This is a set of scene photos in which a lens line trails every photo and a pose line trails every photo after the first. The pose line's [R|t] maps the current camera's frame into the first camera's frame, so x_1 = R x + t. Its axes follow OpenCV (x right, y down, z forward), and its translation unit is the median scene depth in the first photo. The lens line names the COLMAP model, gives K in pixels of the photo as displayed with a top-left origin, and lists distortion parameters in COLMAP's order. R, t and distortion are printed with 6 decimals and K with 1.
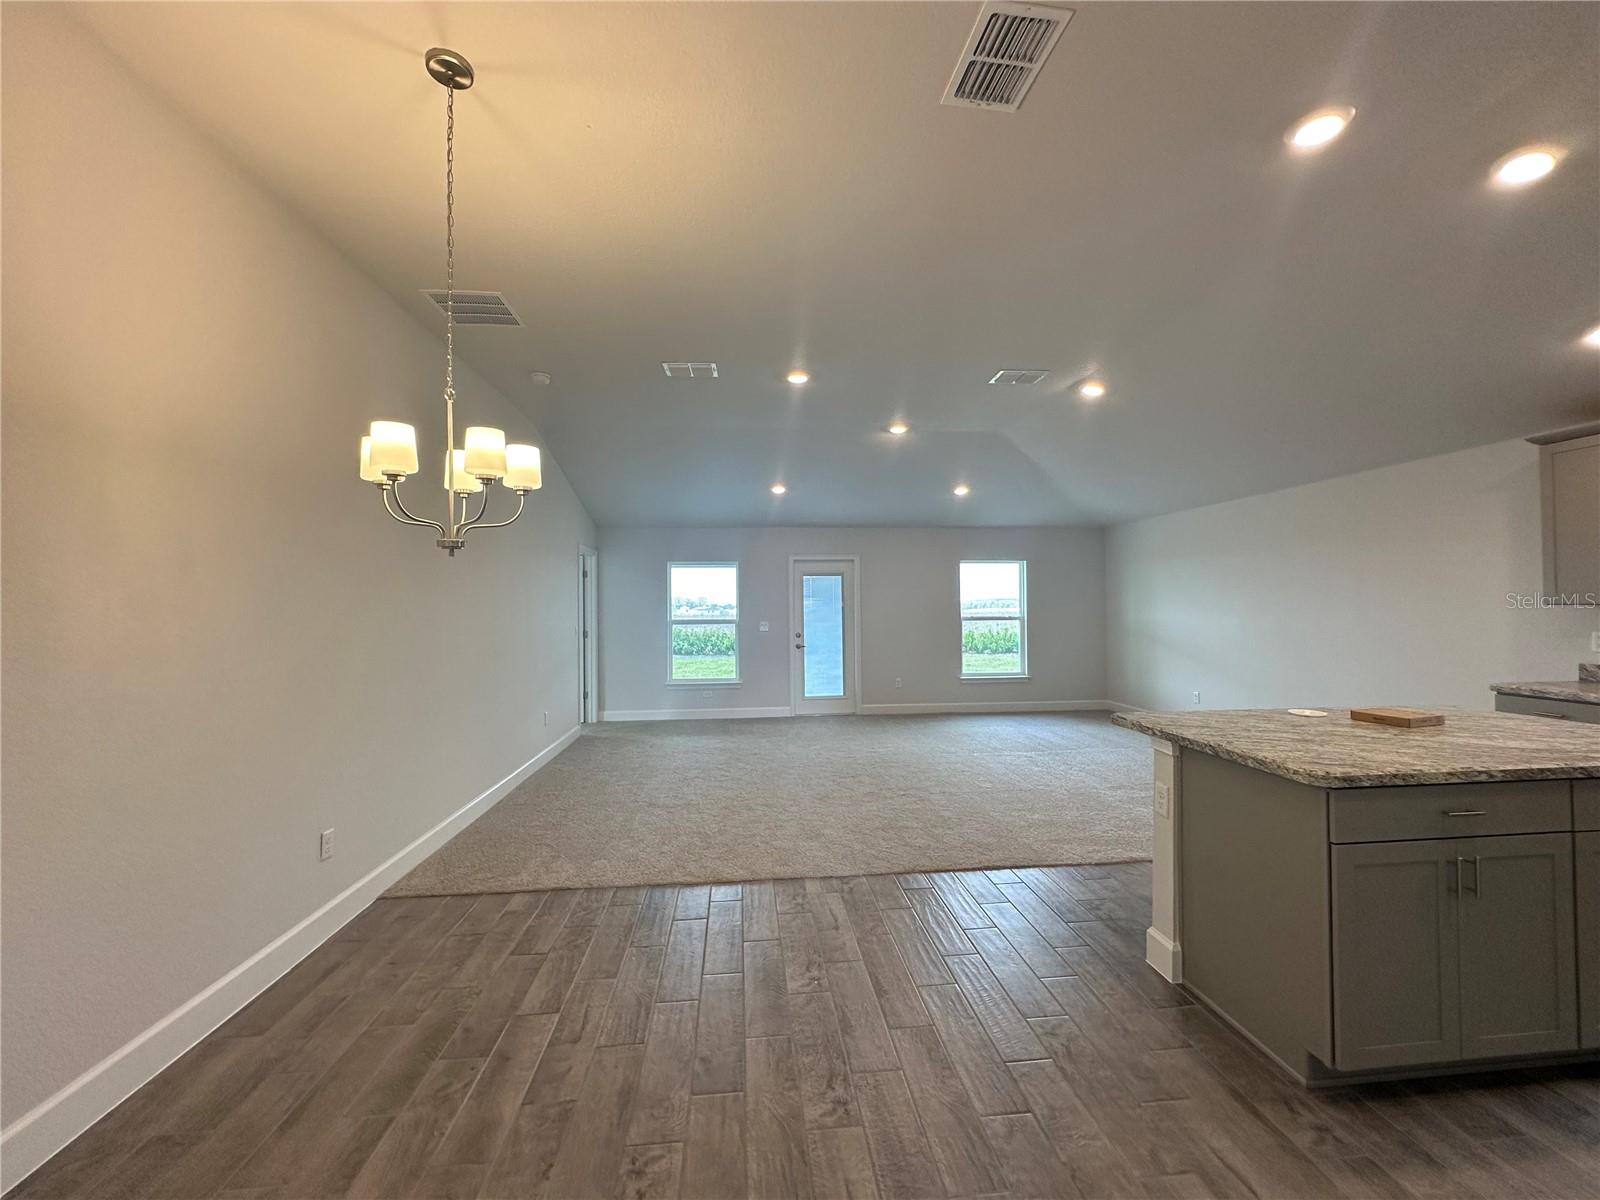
lens RADIAL K [[637.4, 0, 801.5], [0, 637.4, 598.8], [0, 0, 1]] dist [-0.004126, 0.000639]
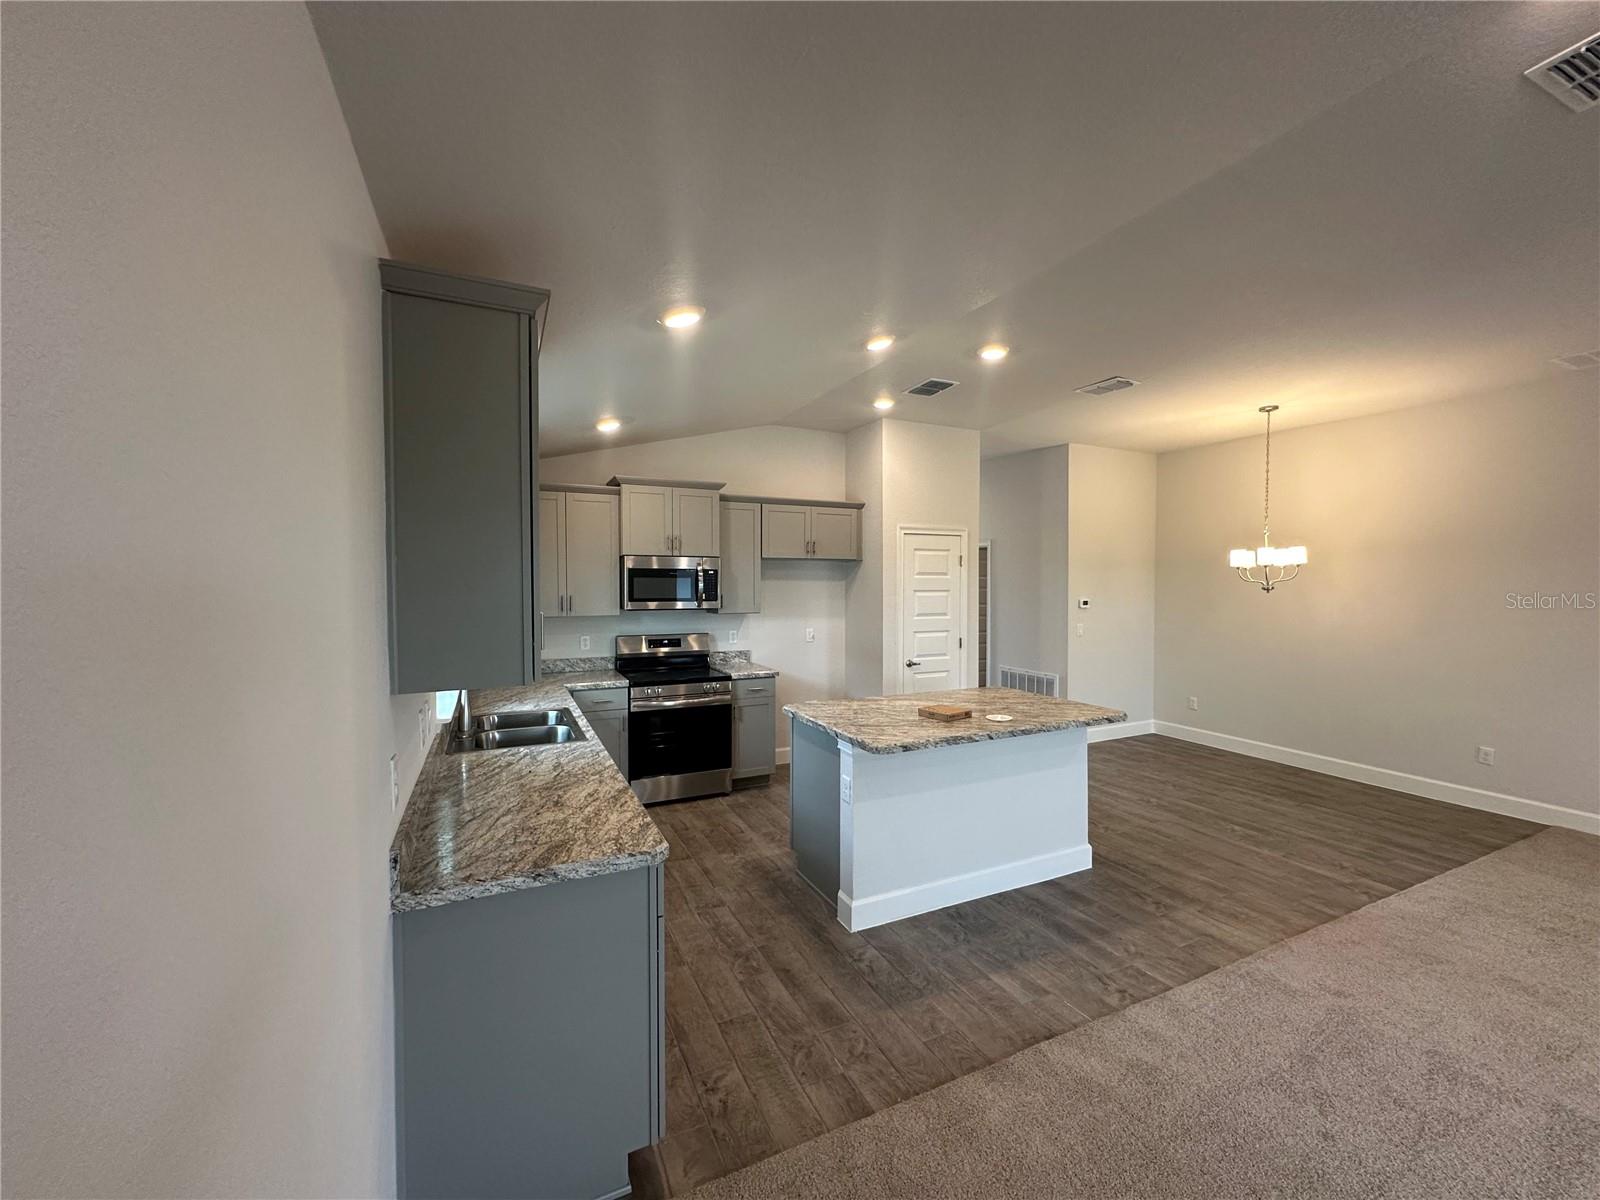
lens RADIAL K [[637.4, 0, 804.6], [0, 637.4, 599.8], [0, 0, 1]] dist [-0.004126, 0.000639]
pose [[-0.938348, 0.015317, -0.345353, 1.492143], [0.009985, 0.999802, 0.017213, -0.071082], [0.345548, 0.012704, -0.938315, 1.923201]]
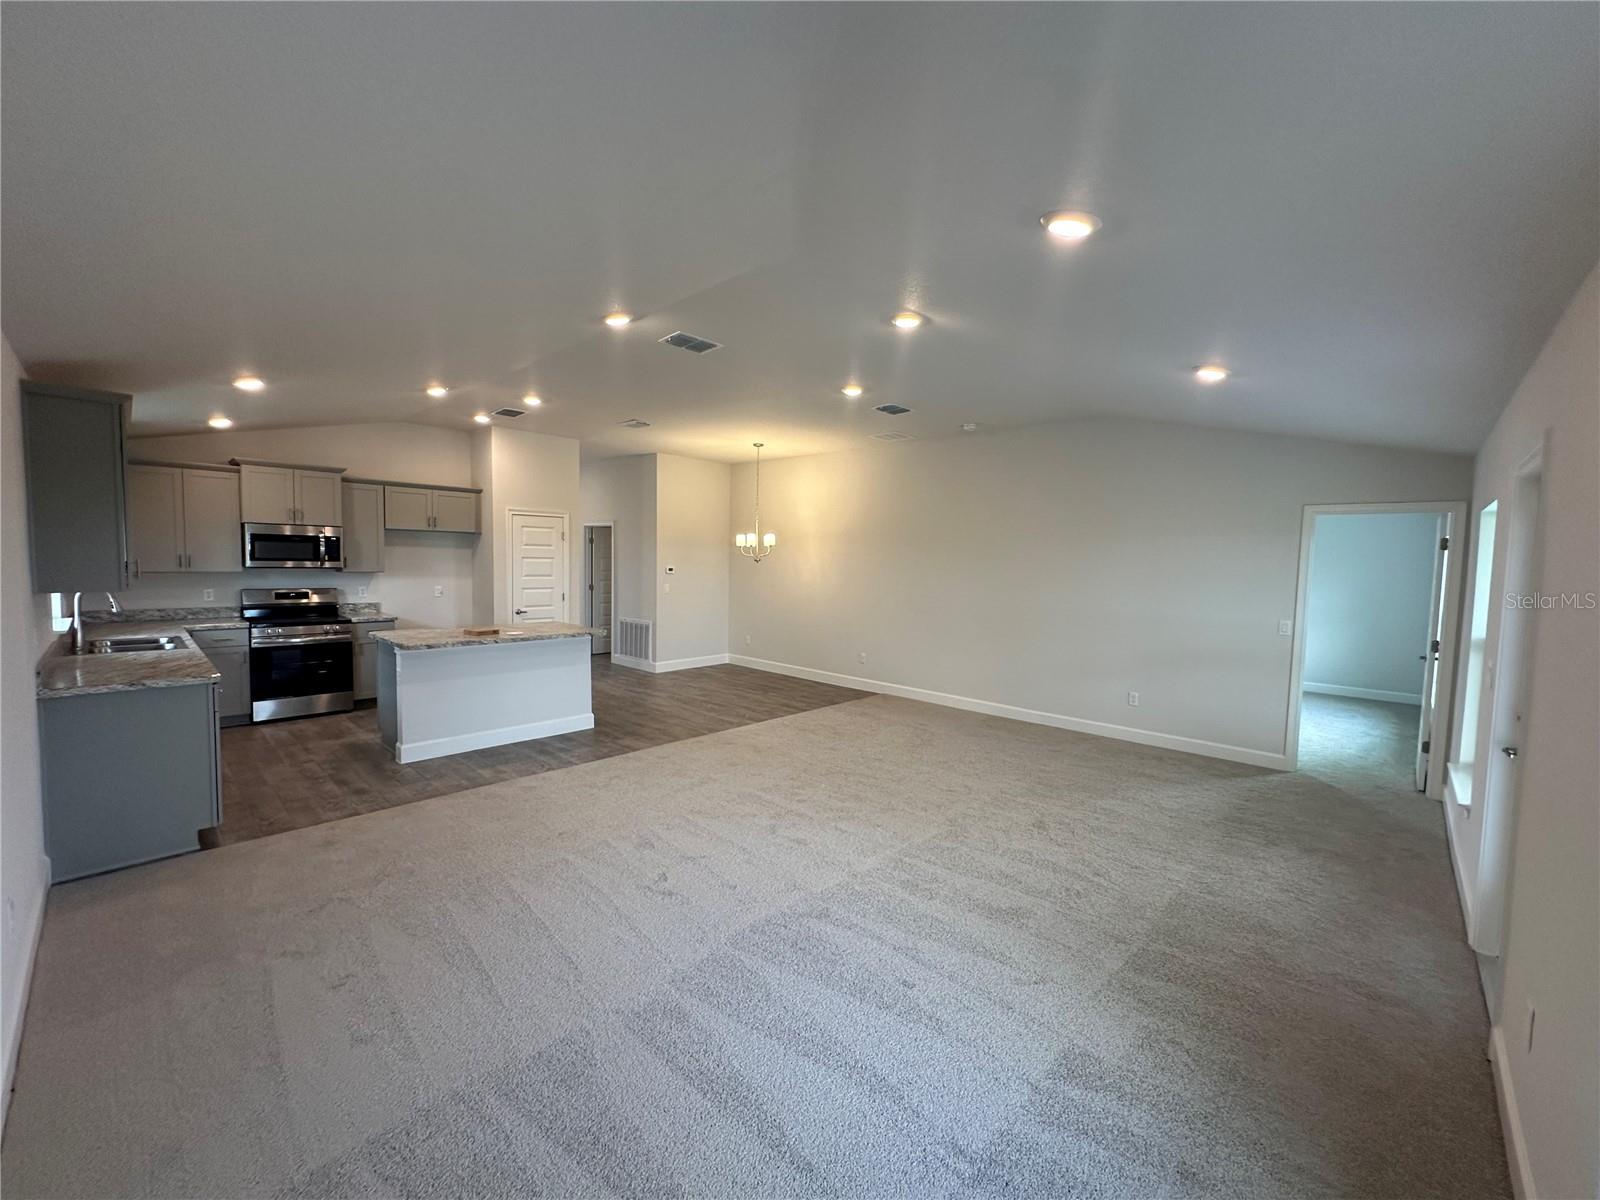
lens RADIAL K [[637.4, 0, 801.5], [0, 637.4, 598.2], [0, 0, 1]] dist [-0.004126, 0.000639]
pose [[-0.749825, 0.030317, -0.660941, 1.370833], [-0.008247, 0.998444, 0.055154, -0.047782], [0.661584, 0.046807, -0.748408, 2.951197]]
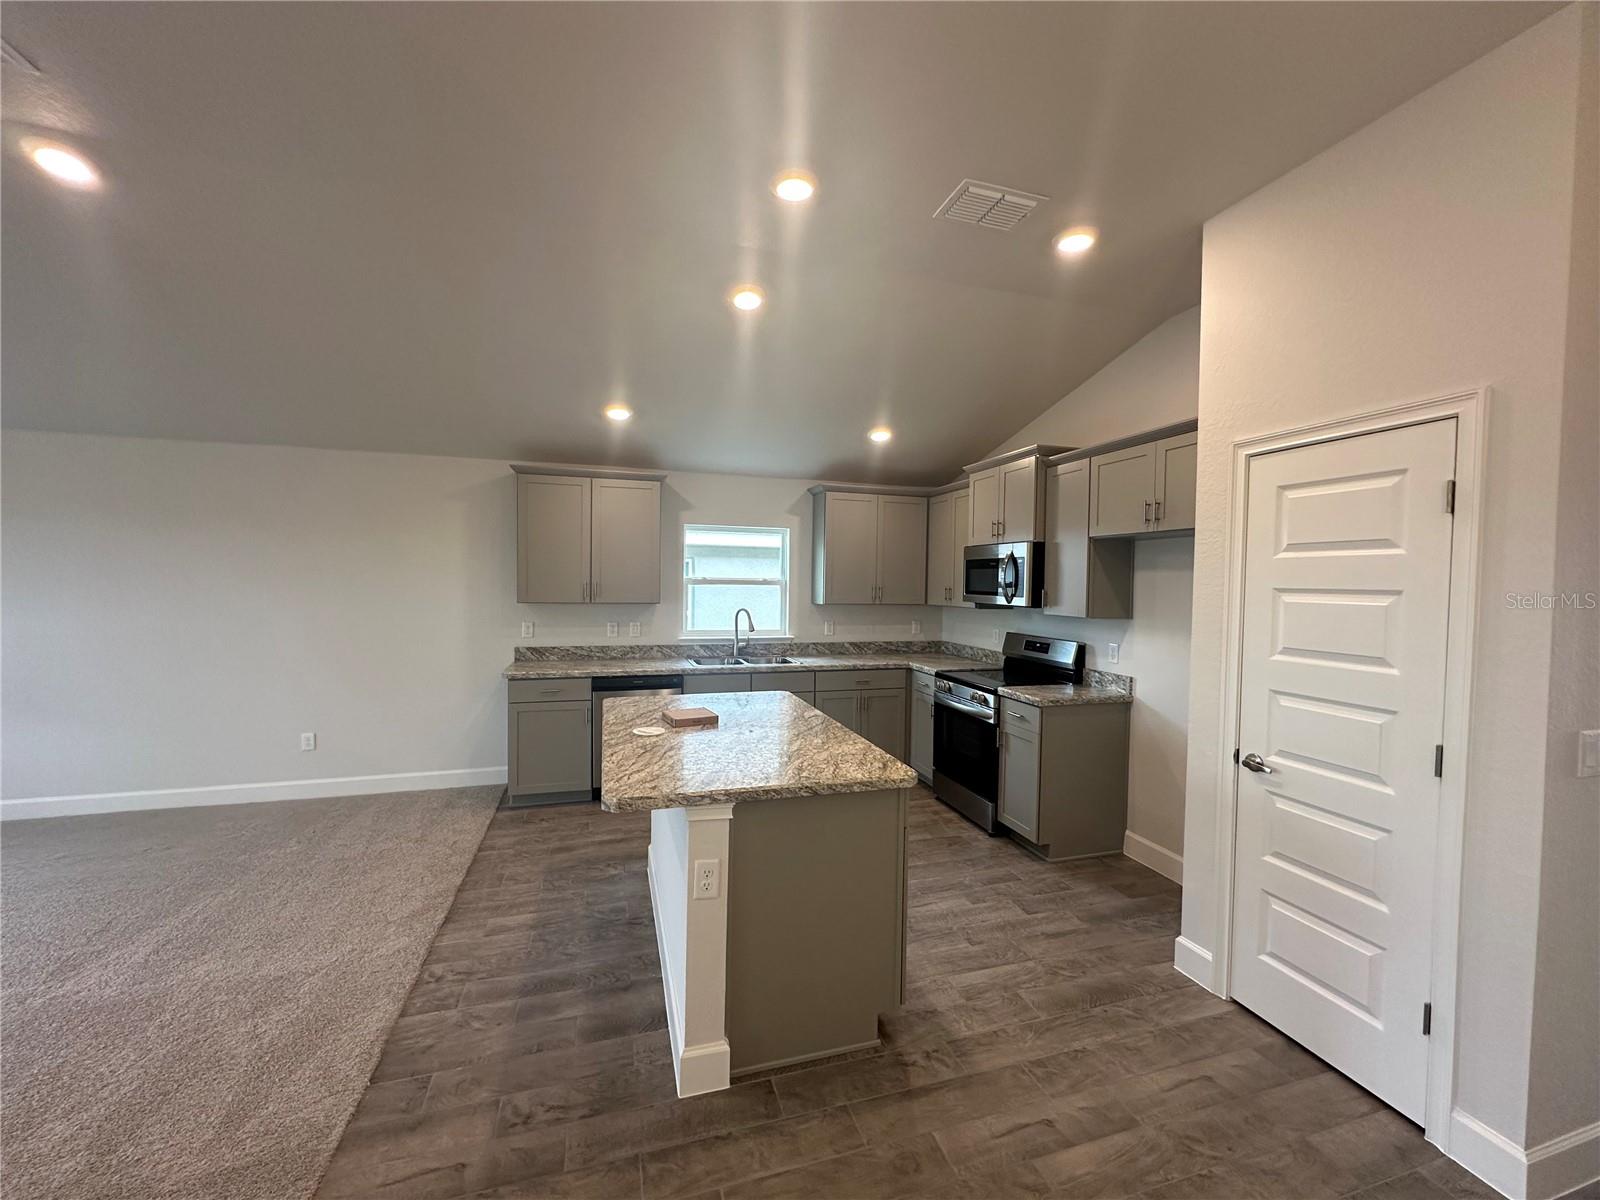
lens RADIAL K [[637.4, 0, 801.6], [0, 637.4, 598.8], [0, 0, 1]] dist [-0.004126, 0.000639]
pose [[-0.199875, -0.024377, 0.979518, -0.204671], [-0.027361, 0.999439, 0.019289, -0.049061], [-0.979439, -0.022945, -0.200430, 0.921643]]
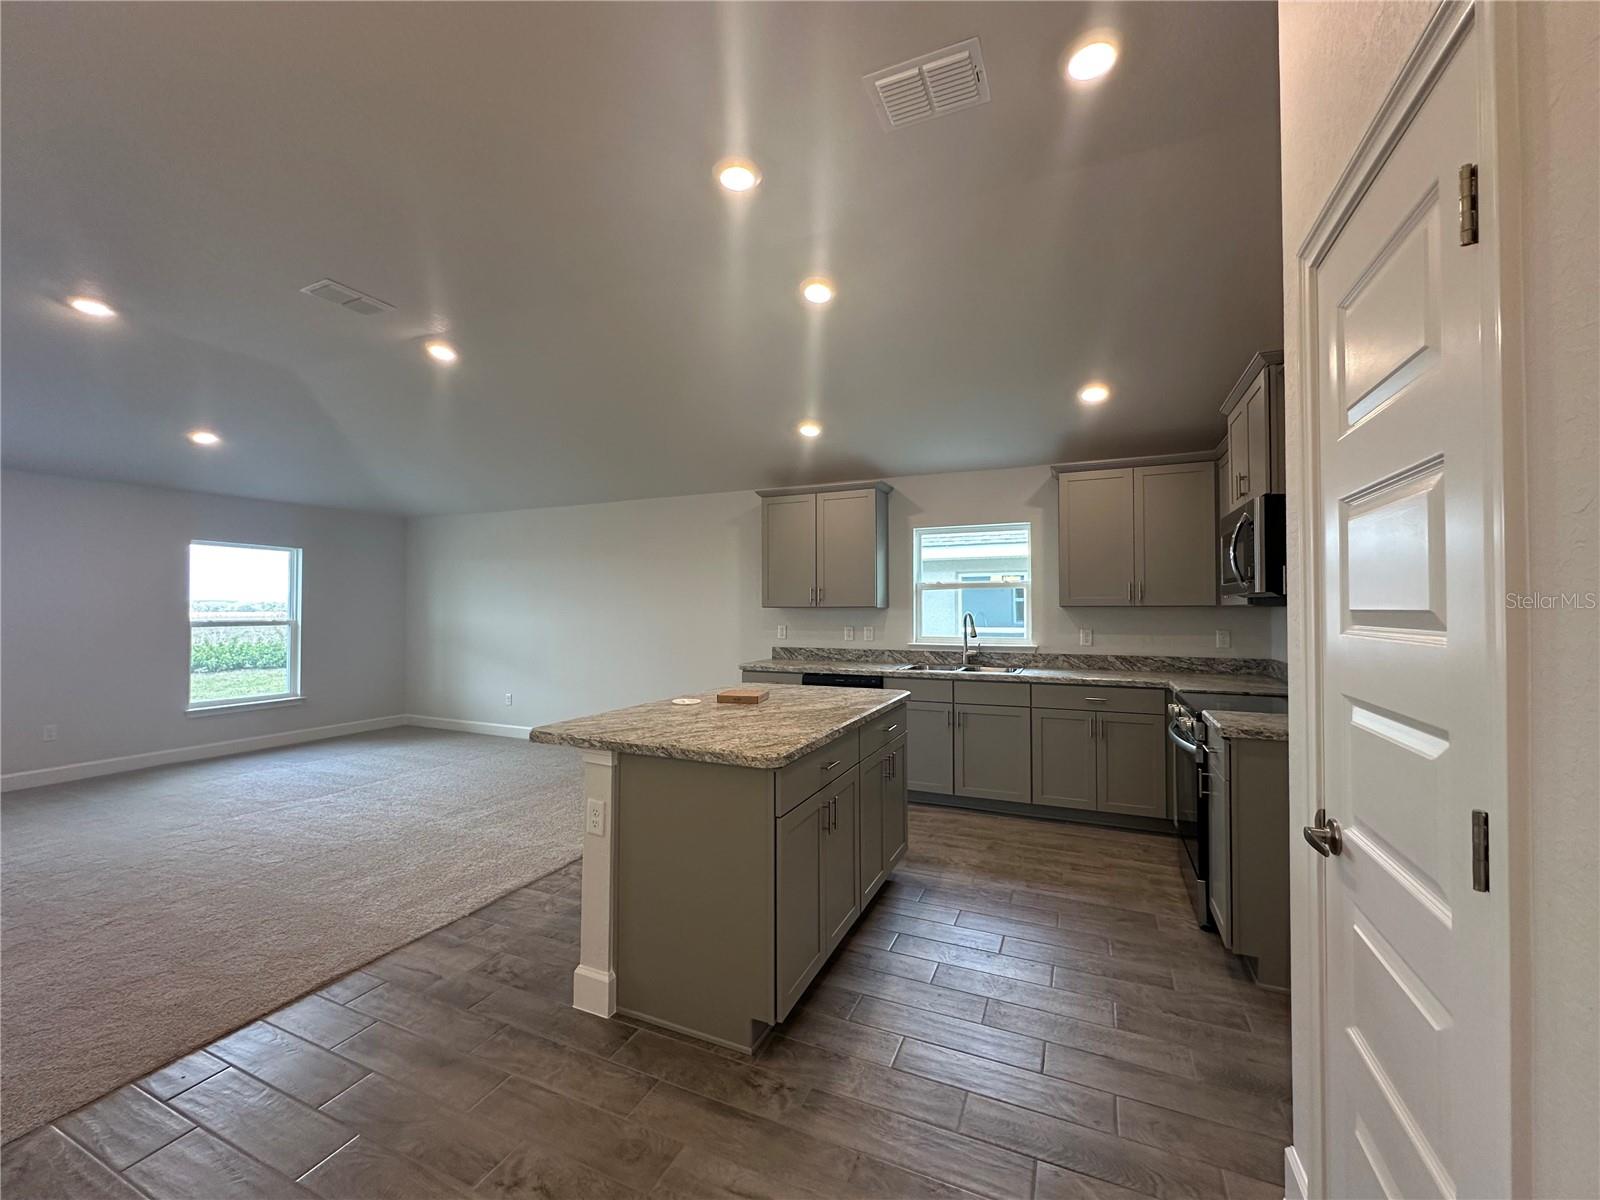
lens RADIAL K [[637.4, 0, 801.9], [0, 637.4, 598.4], [0, 0, 1]] dist [-0.004126, 0.000639]
pose [[0.490624, 0.020871, 0.871121, -0.070662], [-0.014122, 0.999772, -0.015999, 0.014573], [-0.871257, -0.004452, 0.490807, 0.268729]]
